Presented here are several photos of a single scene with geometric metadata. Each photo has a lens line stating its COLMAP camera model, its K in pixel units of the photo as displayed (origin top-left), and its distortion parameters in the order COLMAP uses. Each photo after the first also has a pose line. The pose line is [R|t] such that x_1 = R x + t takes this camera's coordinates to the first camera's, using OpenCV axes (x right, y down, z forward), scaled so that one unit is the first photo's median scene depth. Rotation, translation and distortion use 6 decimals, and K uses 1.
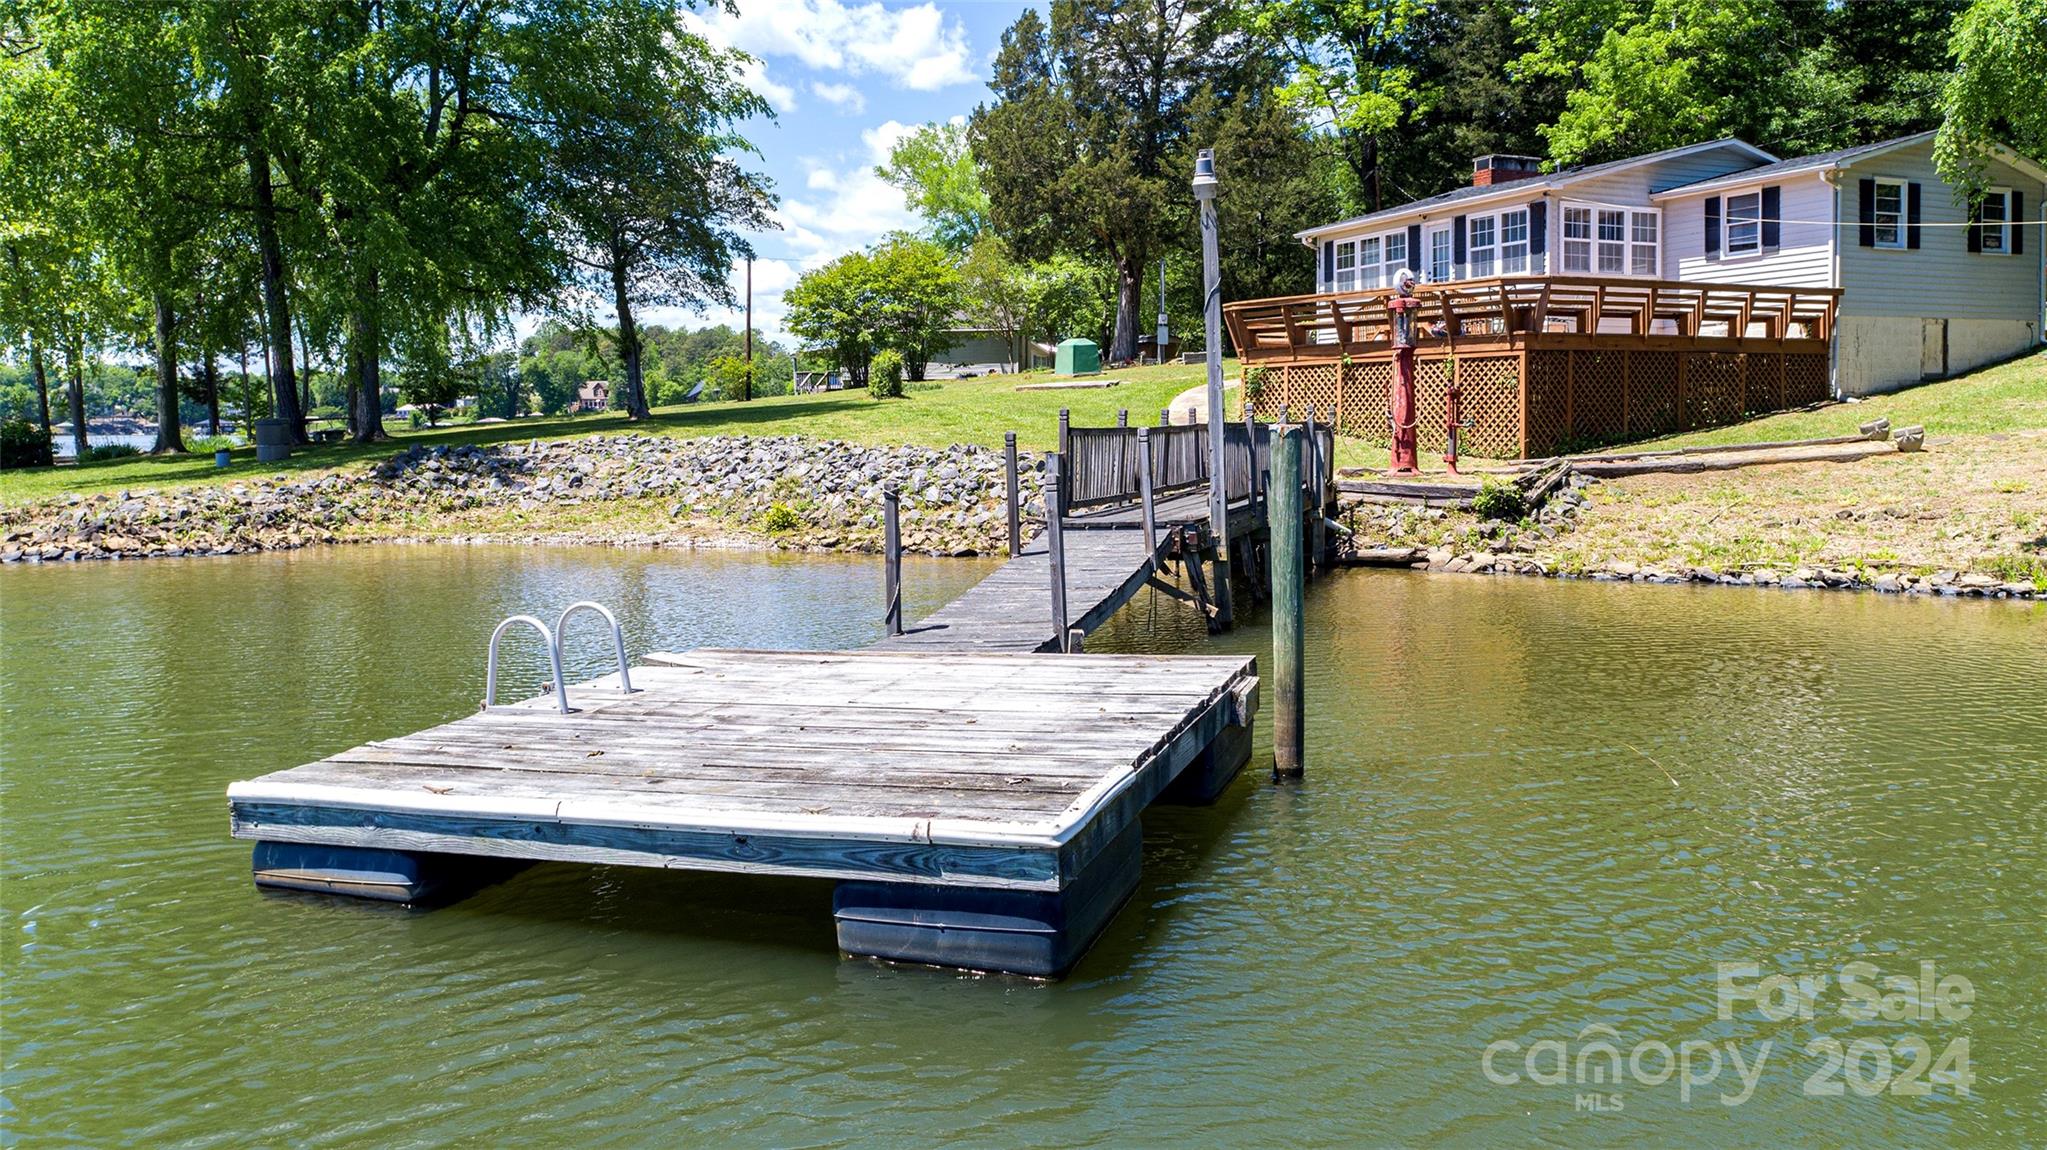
lens RADIAL K [[1432.6, 0, 1083.6], [0, 1432.6, 506.4], [0, 0, 1]] dist [-0.006325, -0.002583]
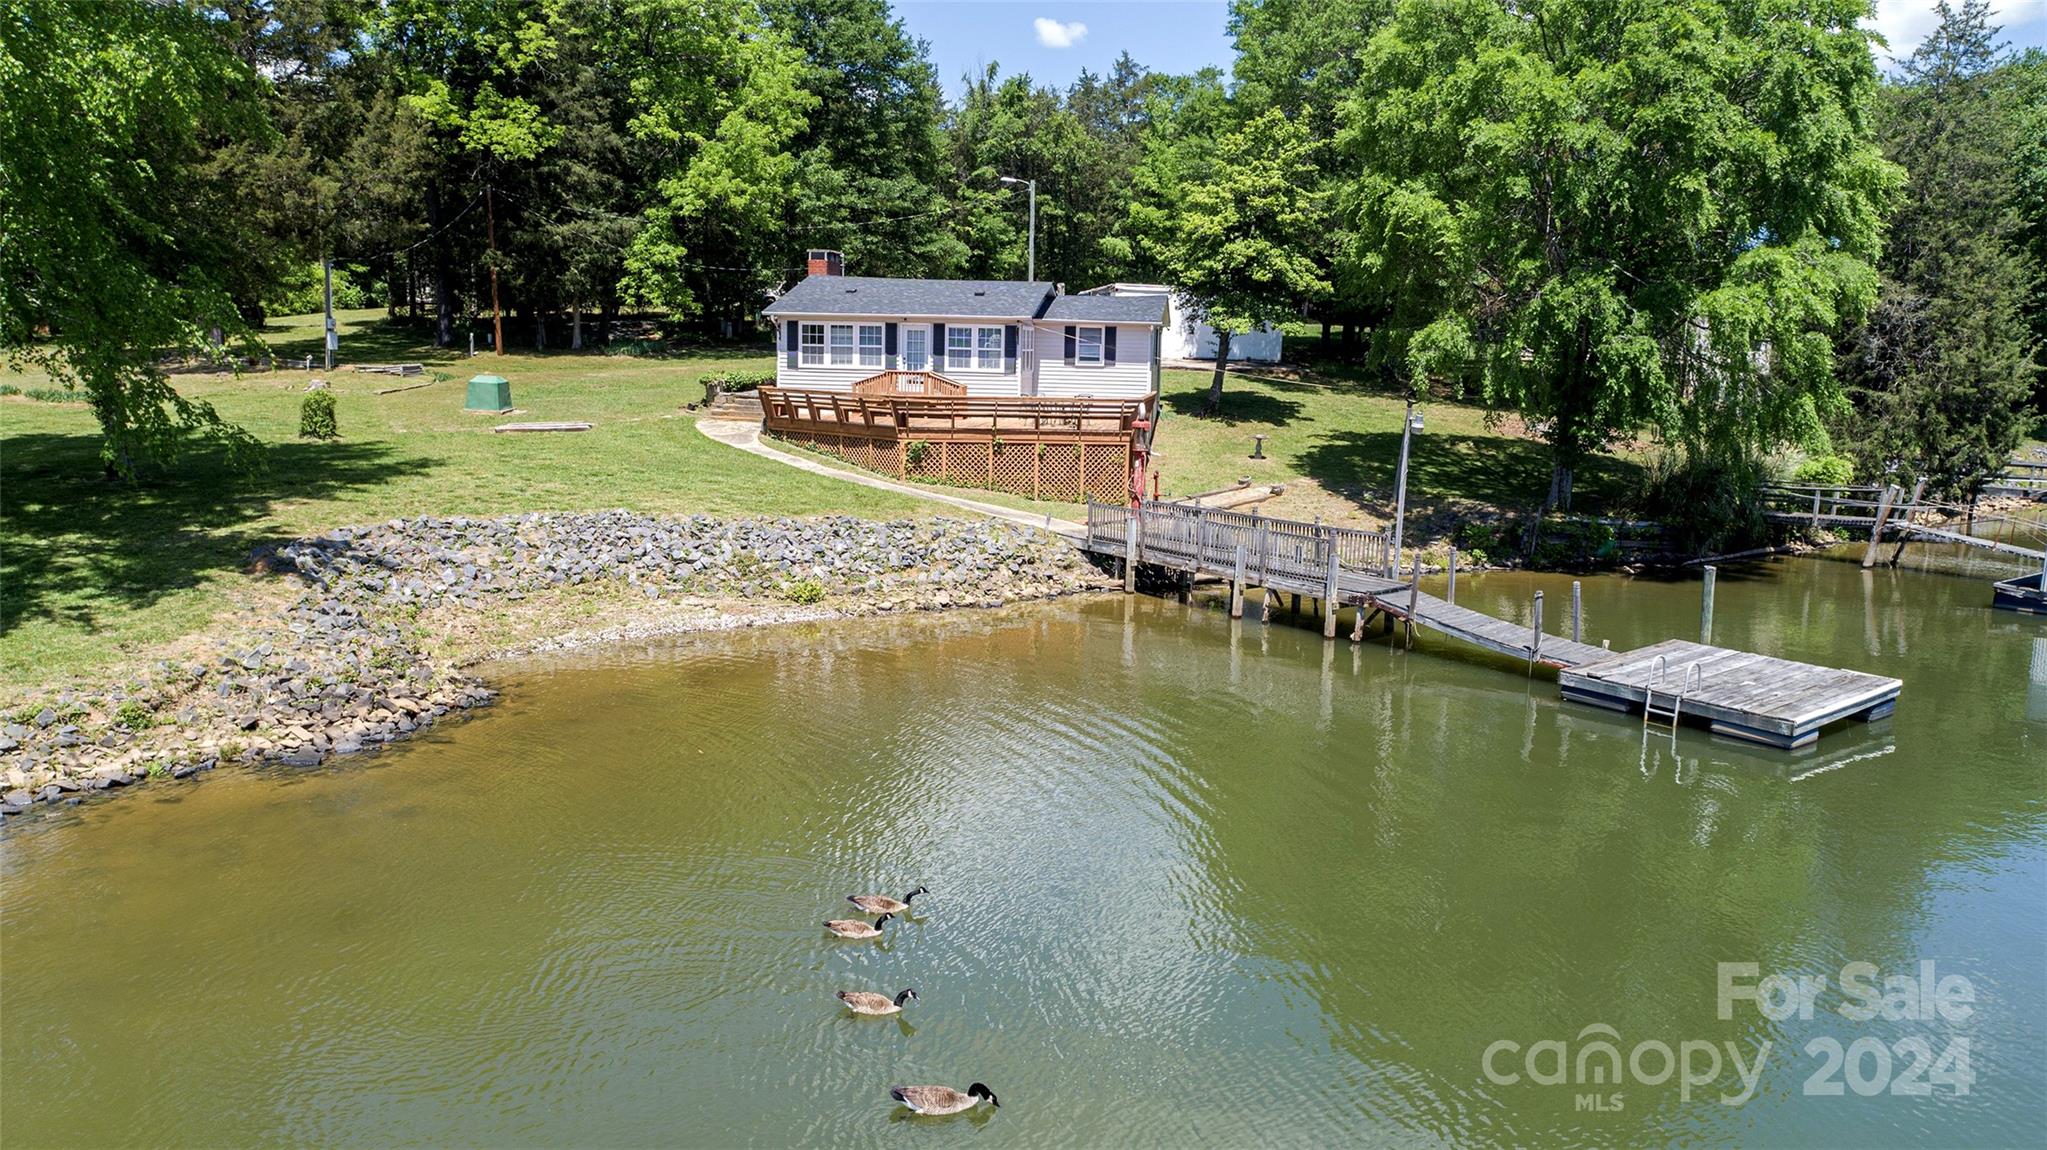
lens RADIAL K [[1378.9, 0, 1033.3], [0, 1378.9, 507.4], [0, 0, 1]] dist [-0.004041, -0.001010]
pose [[0.572461, -0.065990, 0.817272, -1.068336], [0.019993, 0.997583, 0.066545, -0.139667], [-0.819688, -0.021755, 0.572397, 0.159970]]
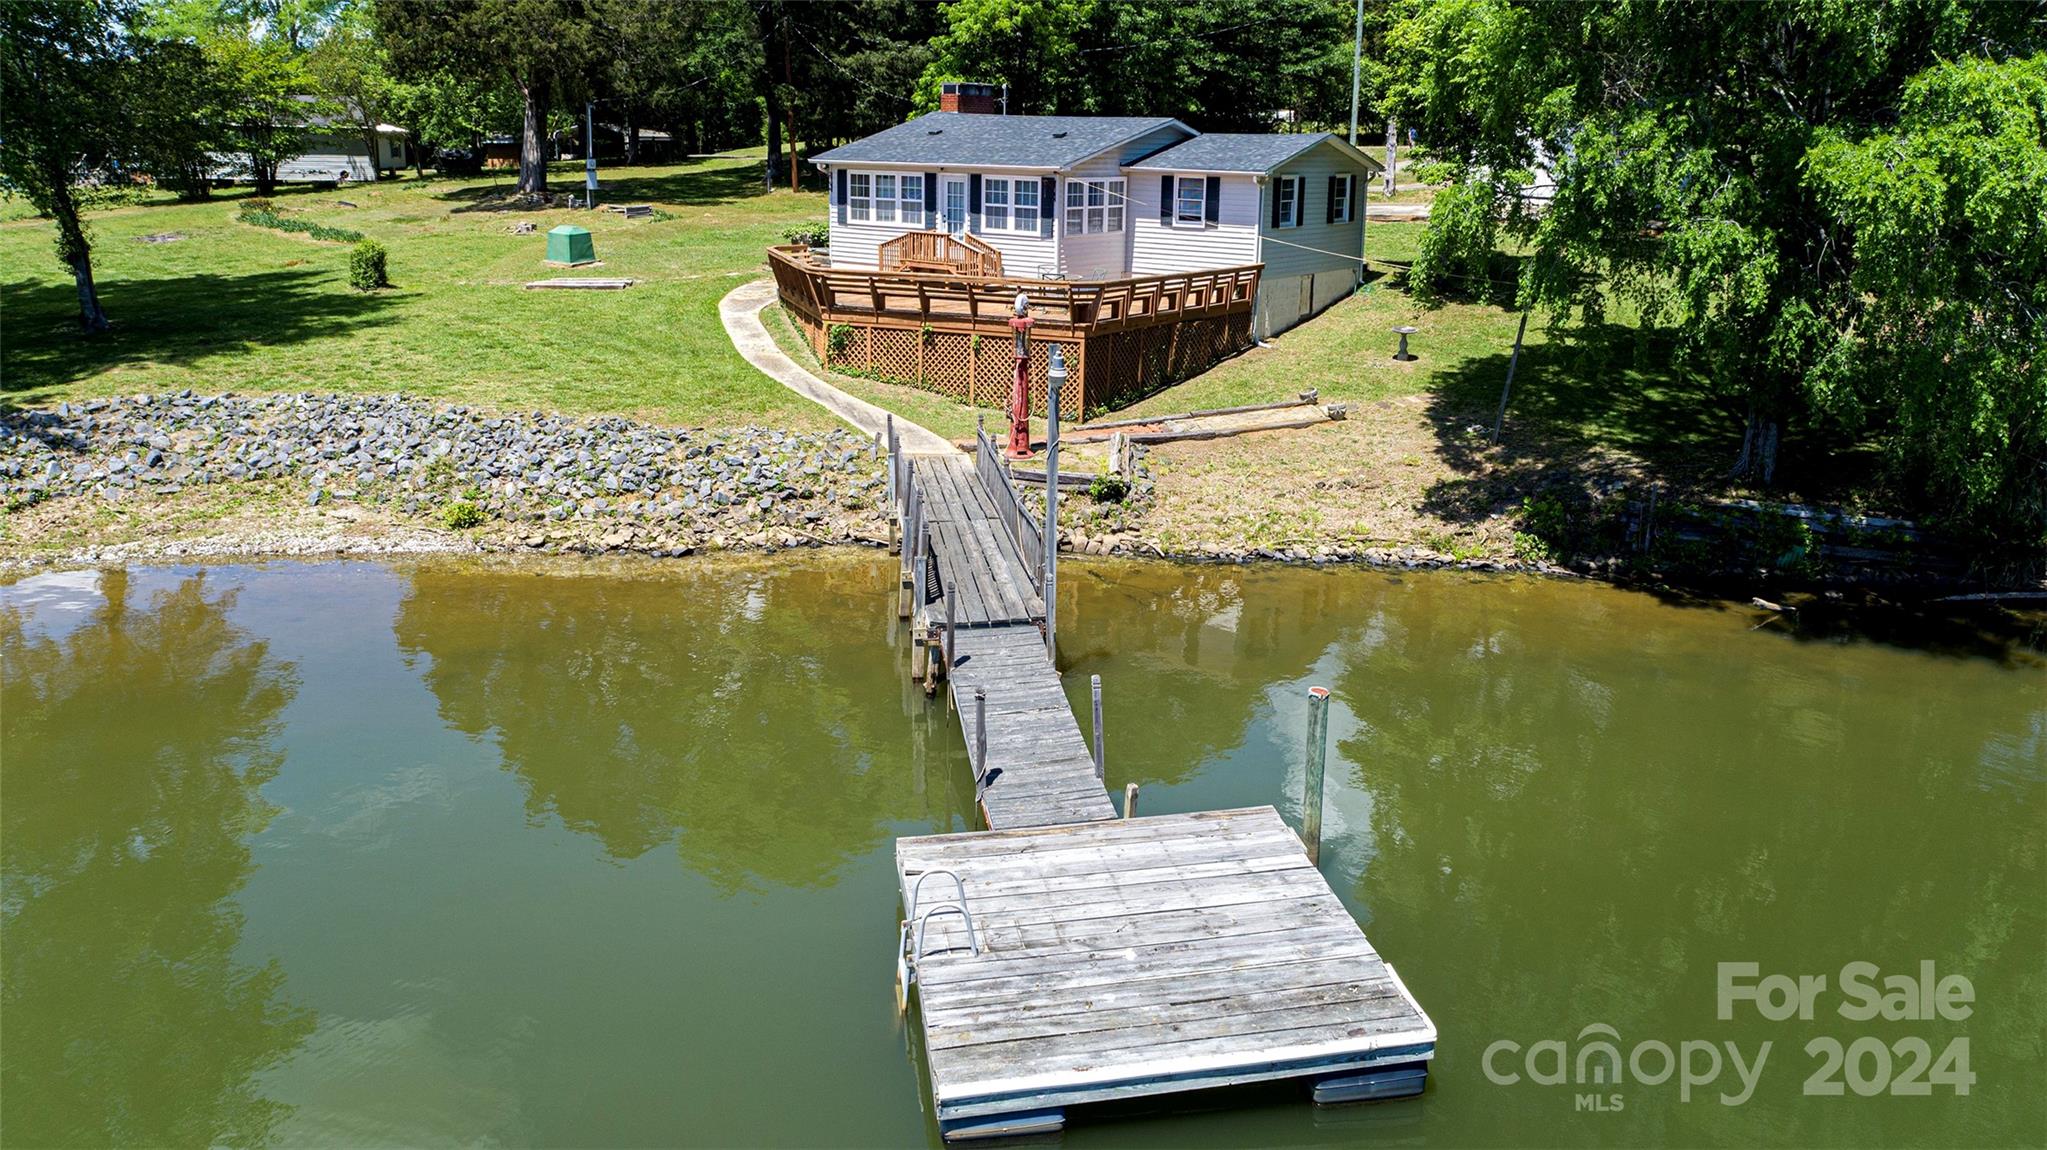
lens RADIAL K [[1380.9, 0, 1047.9], [0, 1380.9, 472.8], [0, 0, 1]] dist [-0.012391, 0.000796]
pose [[0.885162, -0.071679, 0.459729, -0.293866], [-0.007566, 0.985714, 0.168256, -0.195256], [-0.465221, -0.152412, 0.871975, -0.082127]]
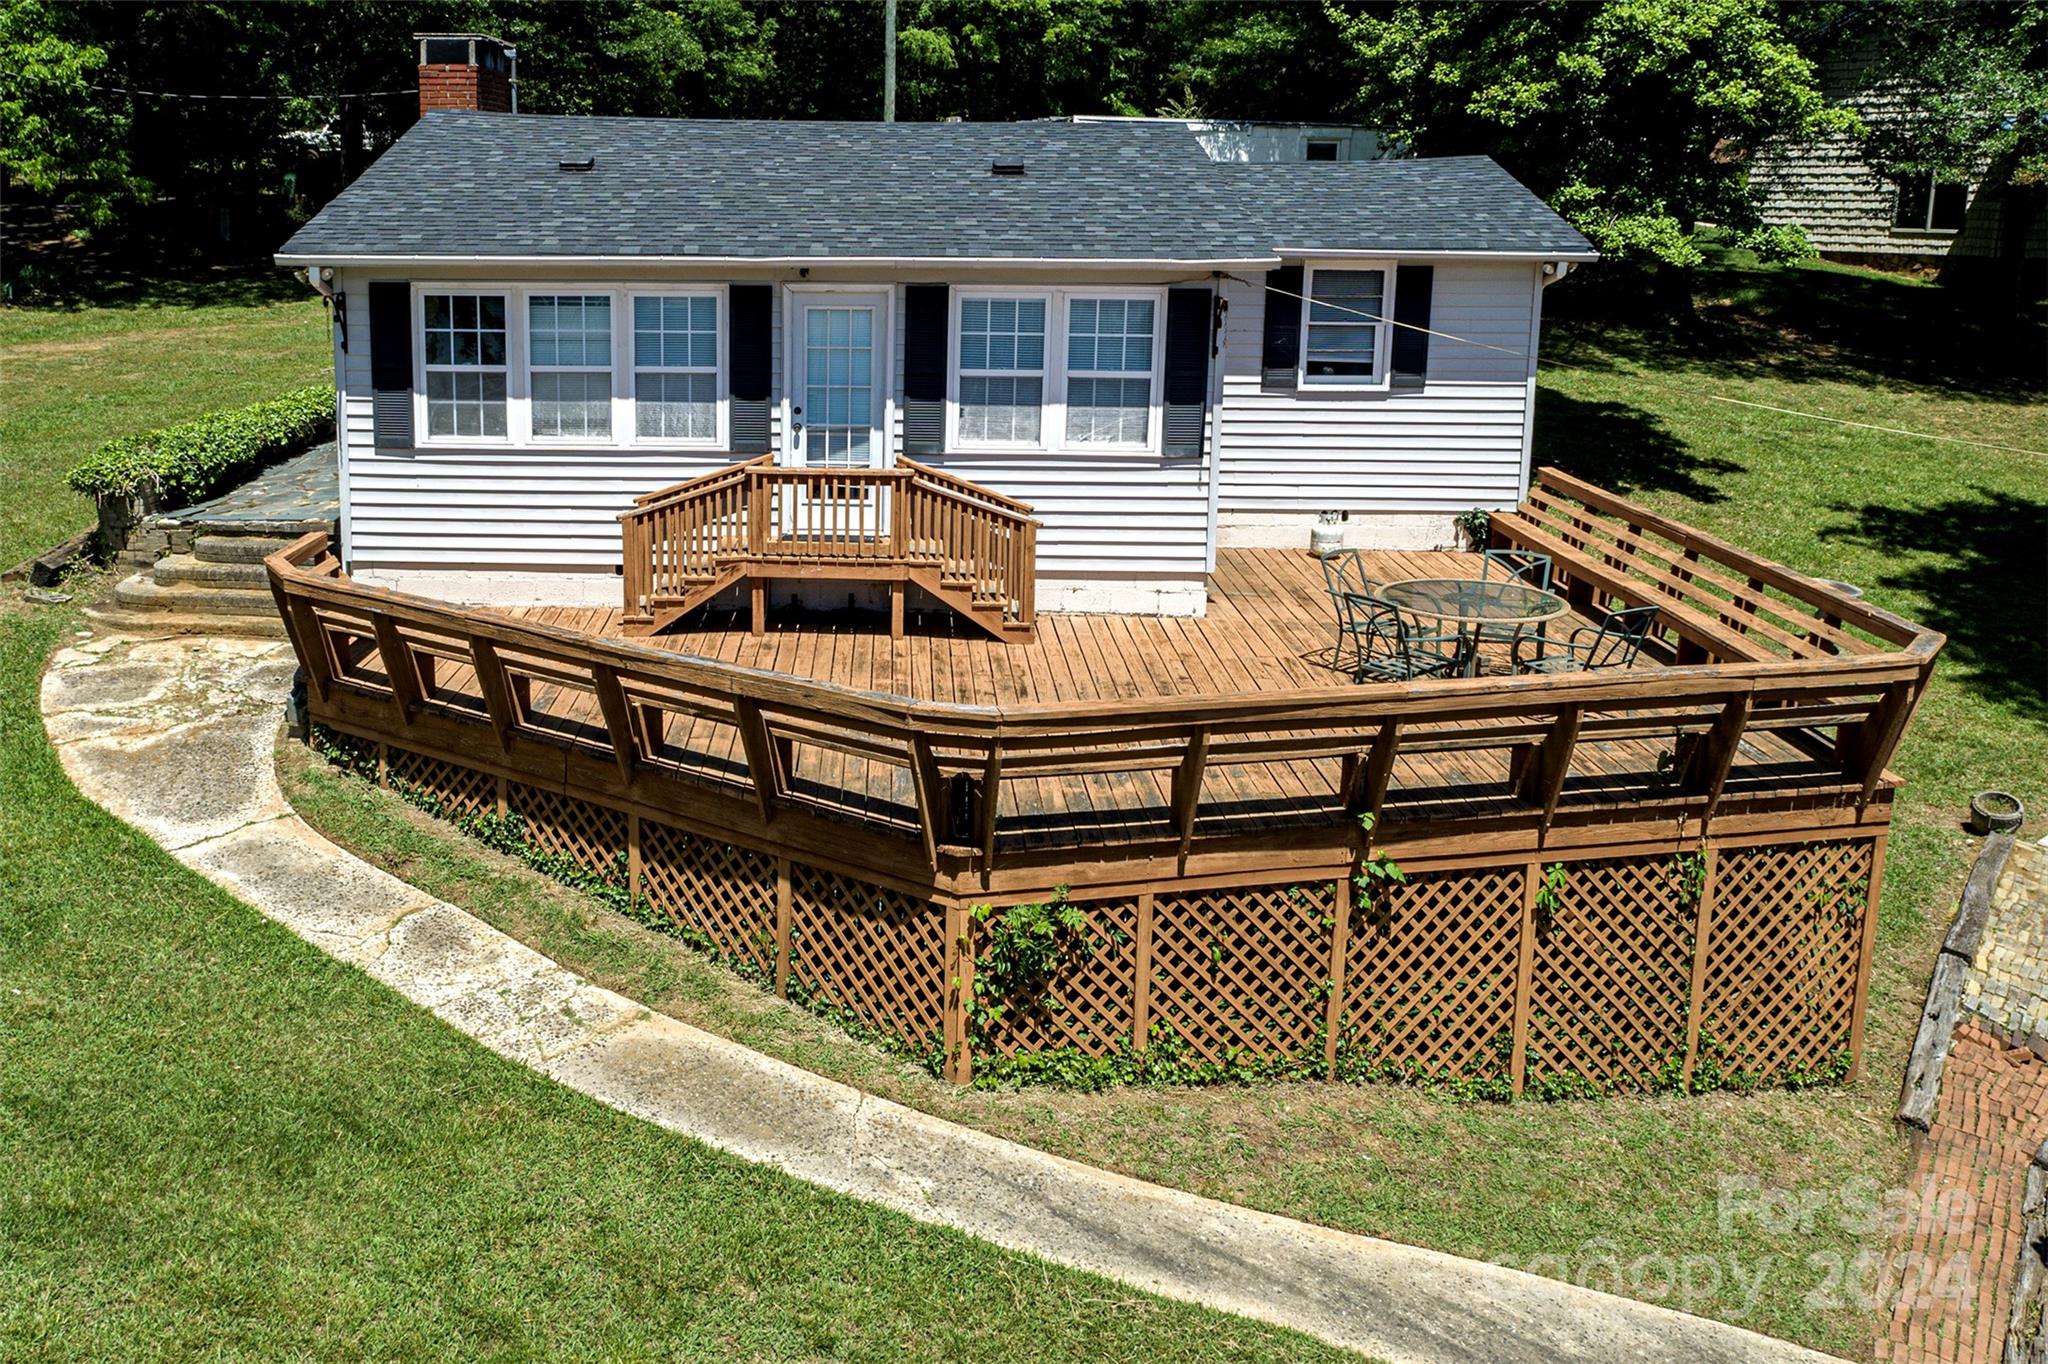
lens RADIAL K [[1819.0, 0, 813.4], [0, 1819.0, 512.5], [0, 0, 1]] dist [-0.008194, 0.004021]
pose [[0.509503, -0.130370, 0.850535, -0.248247], [0.042005, 0.991046, 0.126744, -0.264702], [-0.859443, -0.028850, 0.510417, 0.987988]]
